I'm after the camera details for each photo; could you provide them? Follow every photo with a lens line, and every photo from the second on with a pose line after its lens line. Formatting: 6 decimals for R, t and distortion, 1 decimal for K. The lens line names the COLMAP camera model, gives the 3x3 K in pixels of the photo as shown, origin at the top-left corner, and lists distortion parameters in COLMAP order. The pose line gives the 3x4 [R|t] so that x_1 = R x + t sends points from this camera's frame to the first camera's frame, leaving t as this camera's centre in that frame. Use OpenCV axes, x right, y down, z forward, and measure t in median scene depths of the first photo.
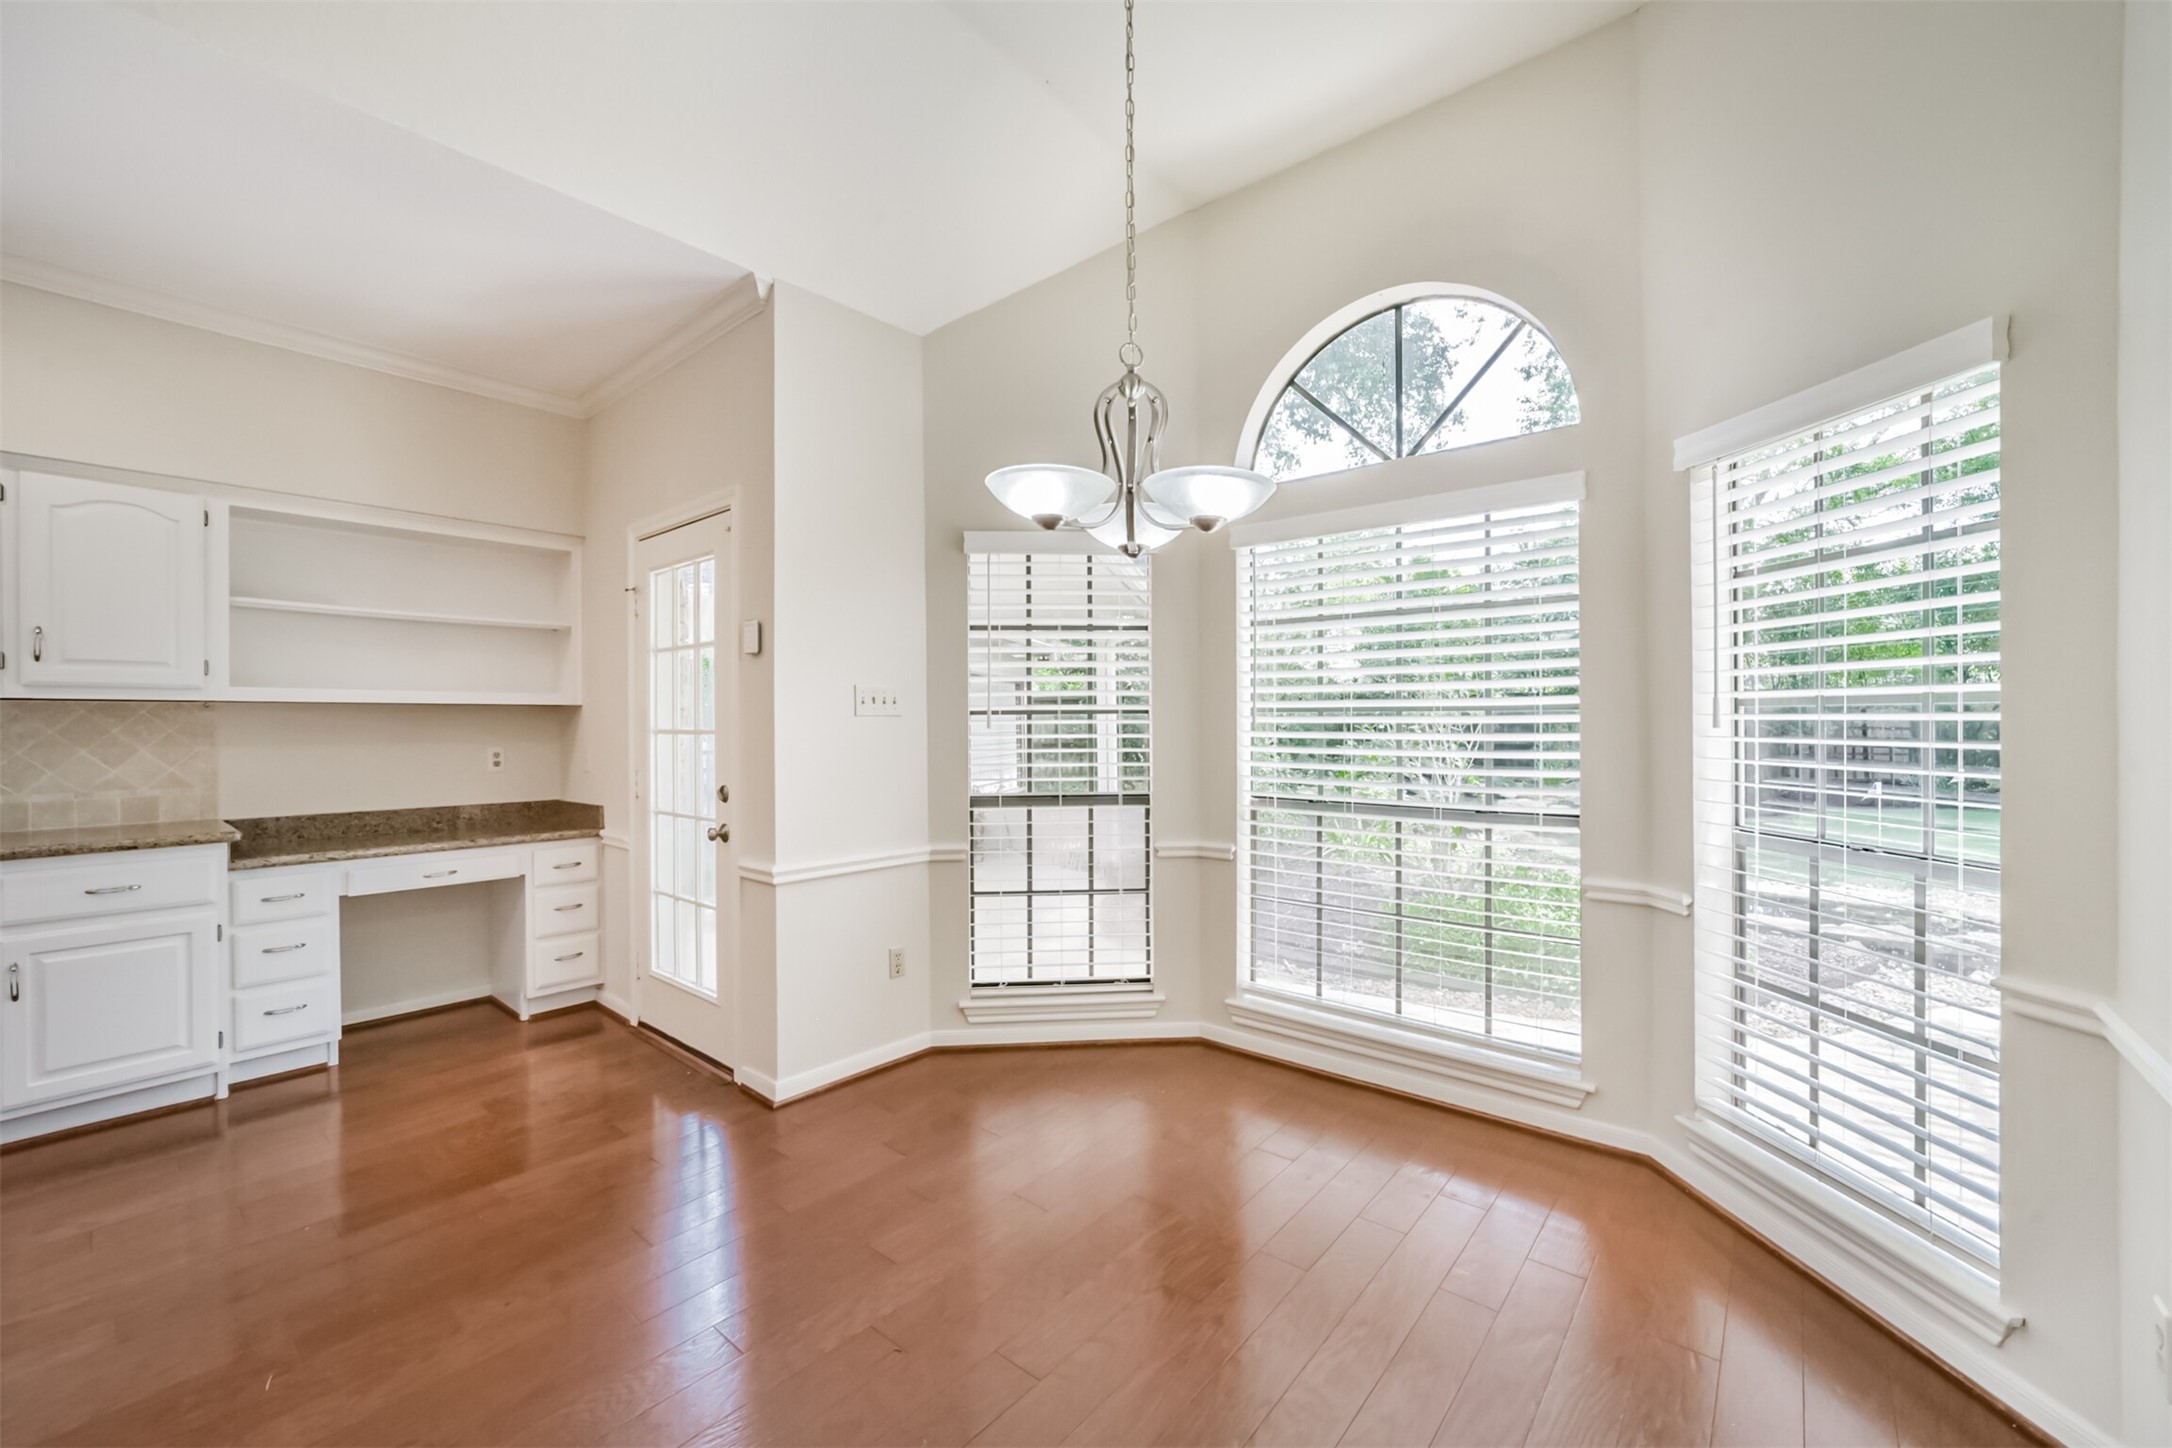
lens RADIAL K [[866.3, 0, 1081.0], [0, 866.3, 727.6], [0, 0, 1]] dist [-0.024615, 0.010765]
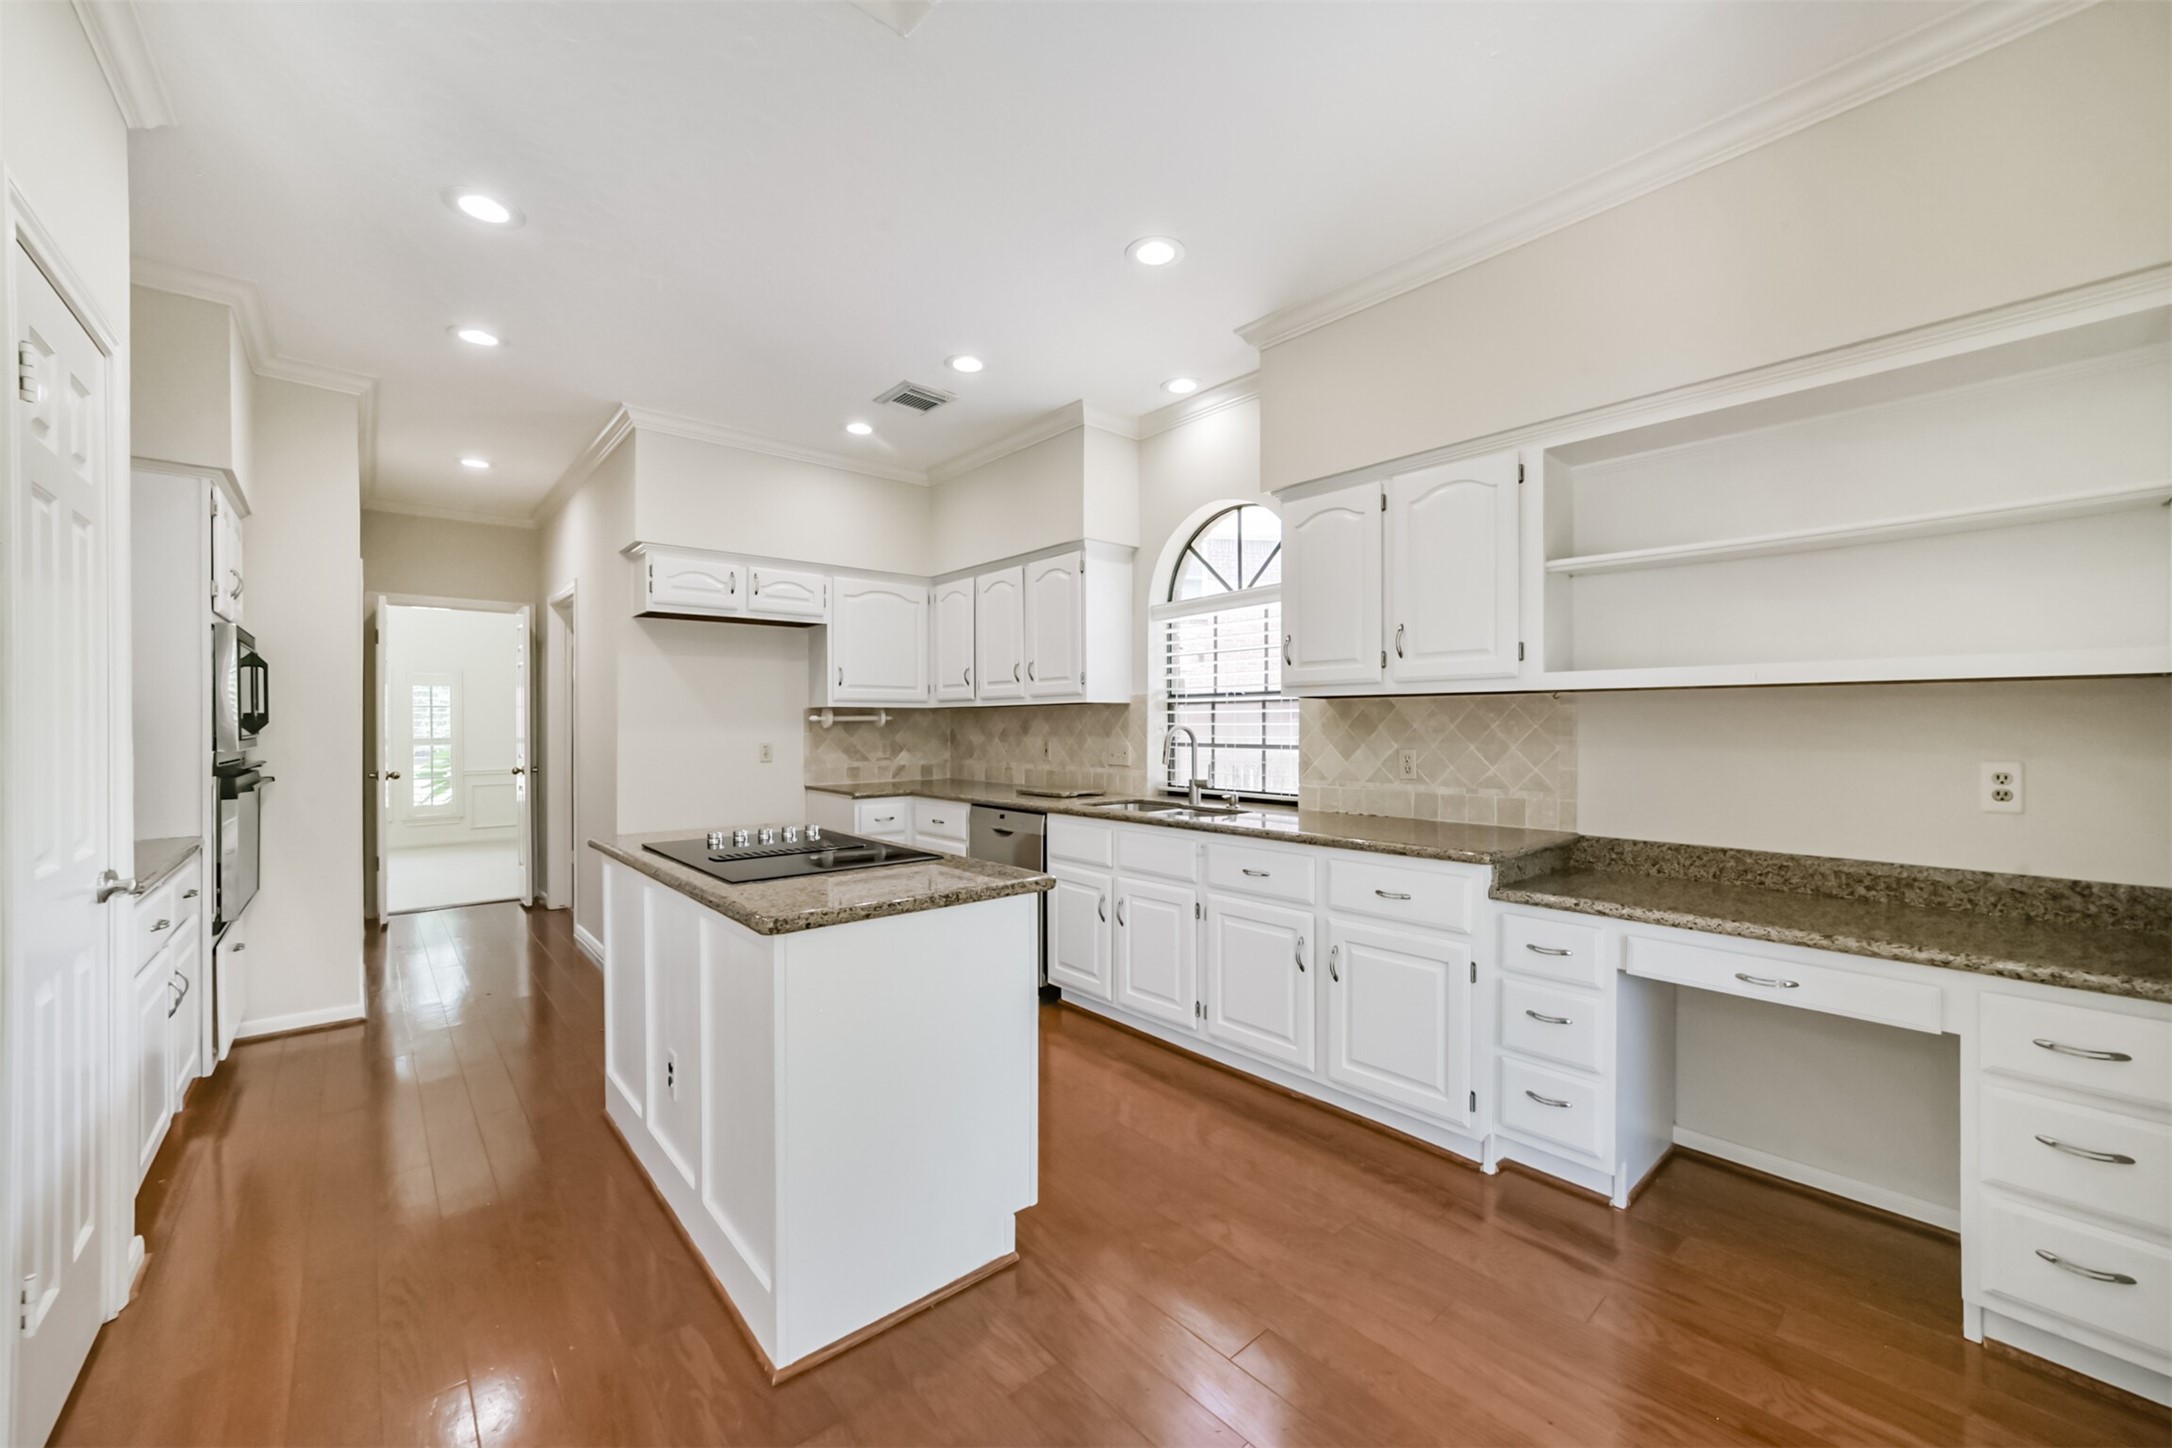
lens RADIAL K [[854.1, 0, 1095.4], [0, 854.1, 726.0], [0, 0, 1]] dist [-0.023442, 0.009042]
pose [[-0.141761, 0.008165, -0.989867, -0.137679], [-0.002698, 0.999959, 0.008634, -0.002910], [0.989897, 0.003895, -0.141733, 0.693575]]
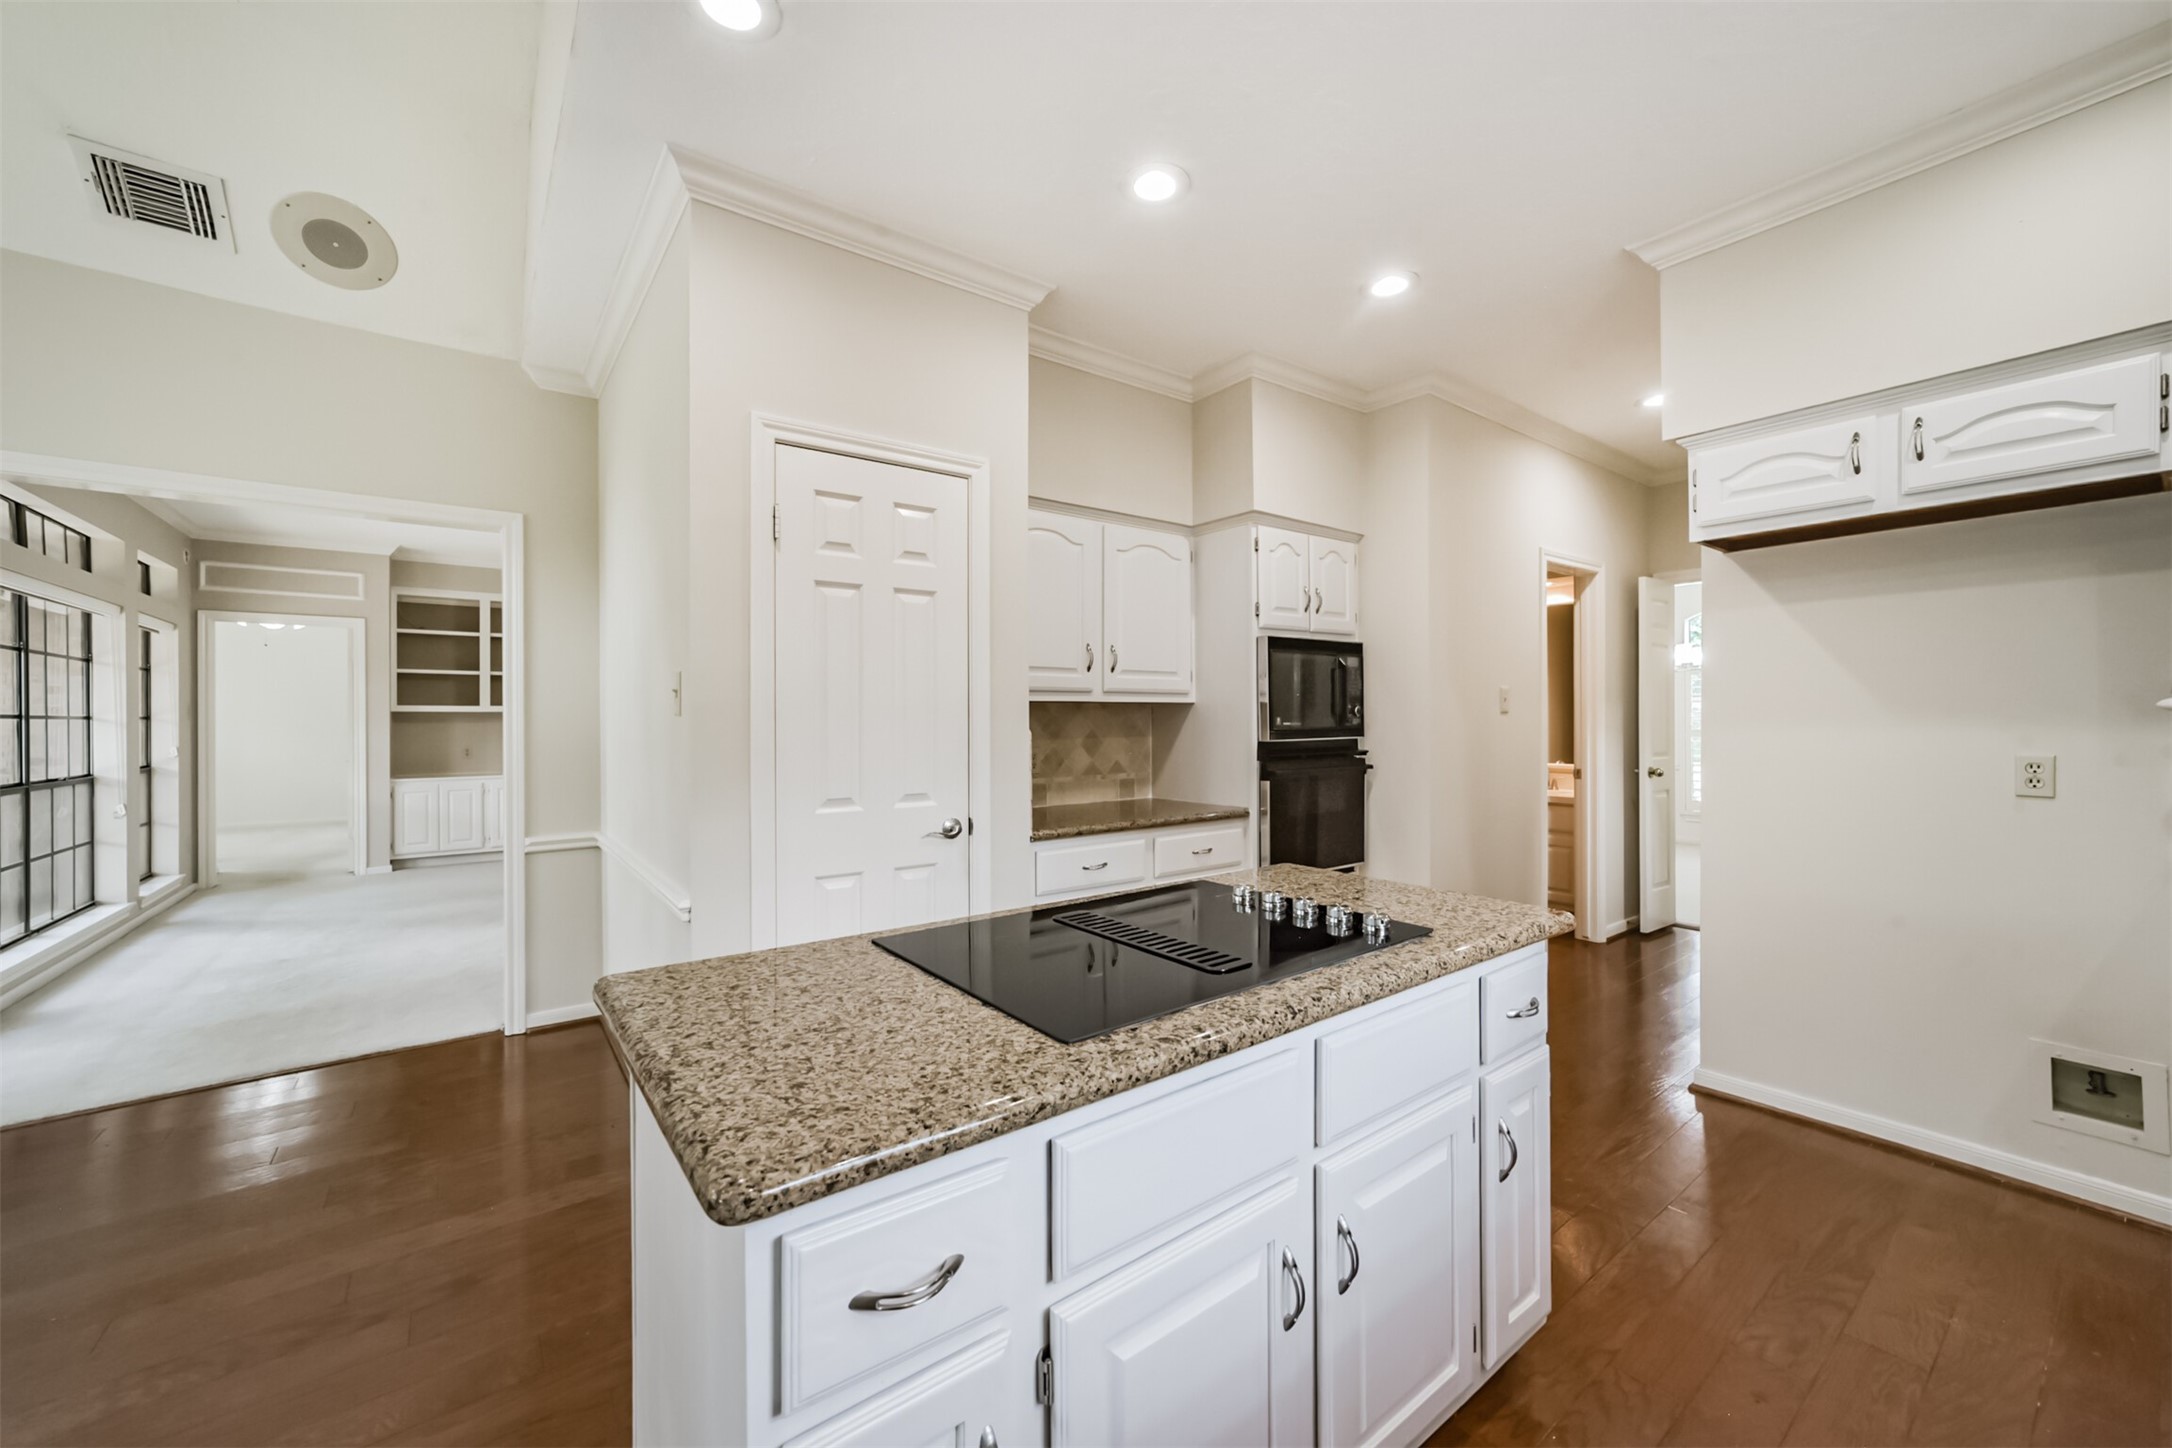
lens RADIAL K [[828.4, 0, 1100.9], [0, 828.4, 720.5], [0, 0, 1]] dist [0.000778, -0.008879]
pose [[-0.977628, 0.008476, 0.210170, -0.931760], [0.010266, 0.999920, 0.007431, -0.002399], [-0.210090, 0.009423, -0.977637, 0.749176]]
